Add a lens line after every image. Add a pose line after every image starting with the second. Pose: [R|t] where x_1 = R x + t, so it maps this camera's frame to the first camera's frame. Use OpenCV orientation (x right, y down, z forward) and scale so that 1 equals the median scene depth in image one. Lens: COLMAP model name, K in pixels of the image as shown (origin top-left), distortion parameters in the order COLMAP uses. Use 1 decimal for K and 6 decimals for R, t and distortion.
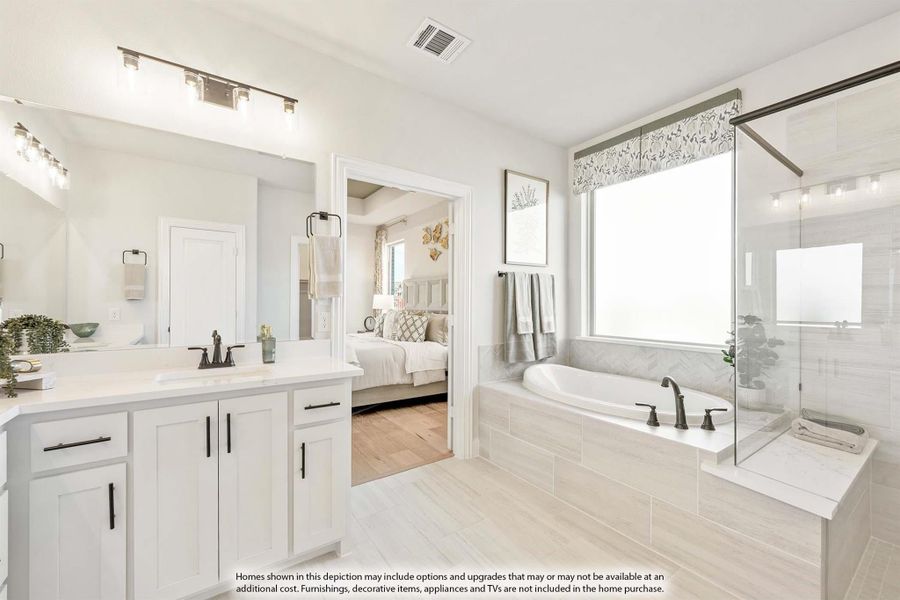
lens RADIAL K [[365.9, 0, 453.9], [0, 365.9, 302.8], [0, 0, 1]] dist [0.001781, 0.000393]
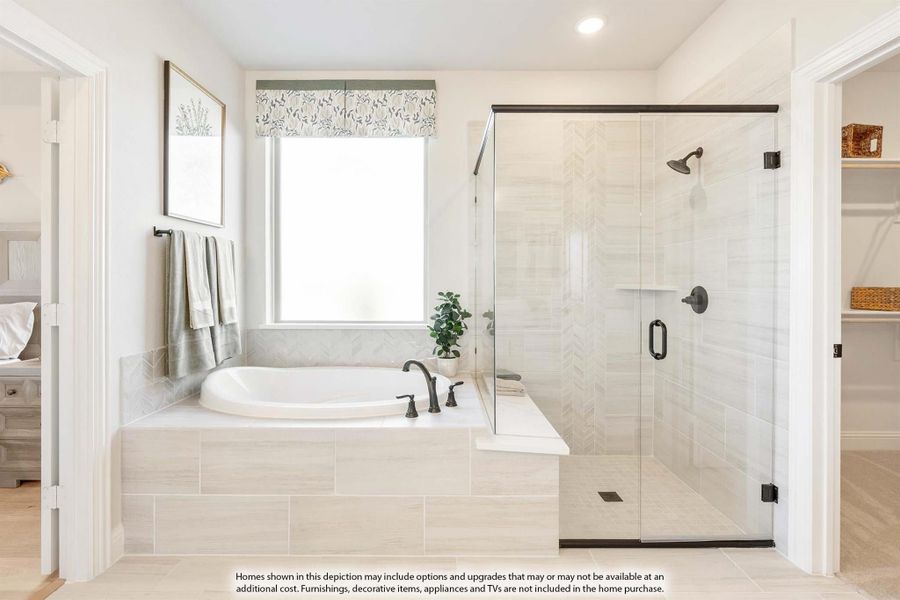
lens RADIAL K [[408.1, 0, 449.2], [0, 408.1, 280.7], [0, 0, 1]] dist [0.002102, 0.000347]
pose [[0.575930, -0.000835, 0.817498, -0.150093], [-0.002446, 0.999993, 0.002745, -0.002181], [-0.817495, -0.003581, 0.575925, 0.232065]]
